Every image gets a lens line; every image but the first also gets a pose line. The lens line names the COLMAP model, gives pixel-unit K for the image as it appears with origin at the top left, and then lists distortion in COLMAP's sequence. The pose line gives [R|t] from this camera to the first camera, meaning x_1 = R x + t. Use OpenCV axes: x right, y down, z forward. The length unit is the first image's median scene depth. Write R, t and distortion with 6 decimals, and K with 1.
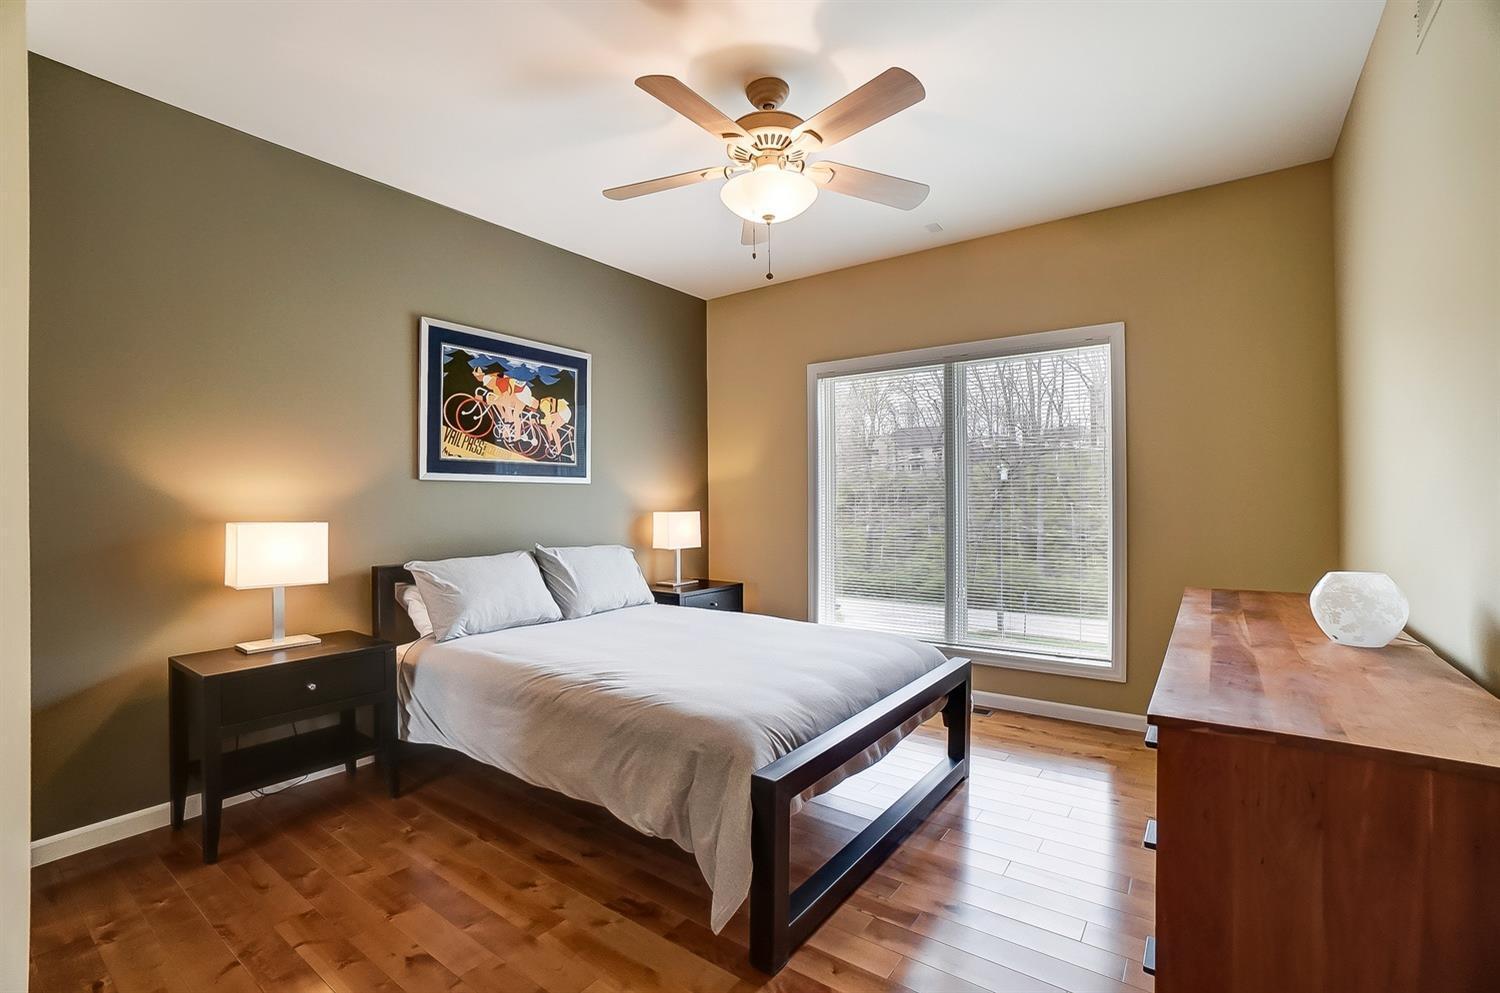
lens RADIAL K [[675.4, 0, 755.7], [0, 675.4, 488.8], [0, 0, 1]] dist [-0.035257, 0.000422]
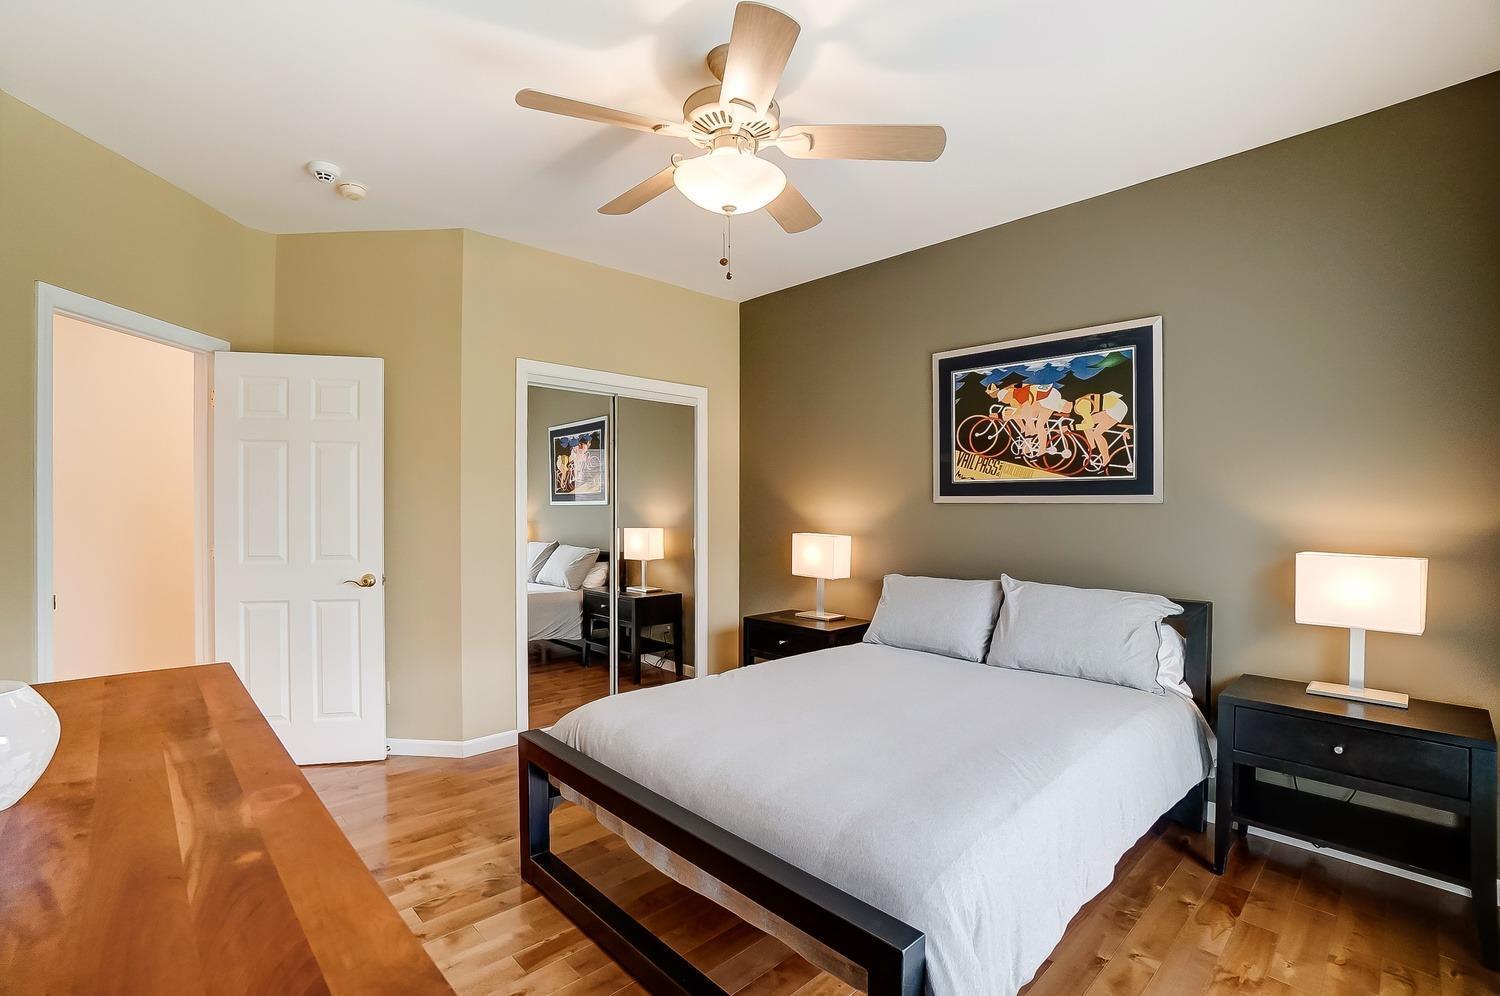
lens RADIAL K [[648.2, 0, 750.4], [0, 648.2, 517.9], [0, 0, 1]] dist [-0.010190, 0.000302]
pose [[-0.145785, 0.001344, -0.989315, 0.525955], [-0.004522, 0.999988, 0.002024, 0.009198], [0.989306, 0.004769, -0.145777, 0.758580]]
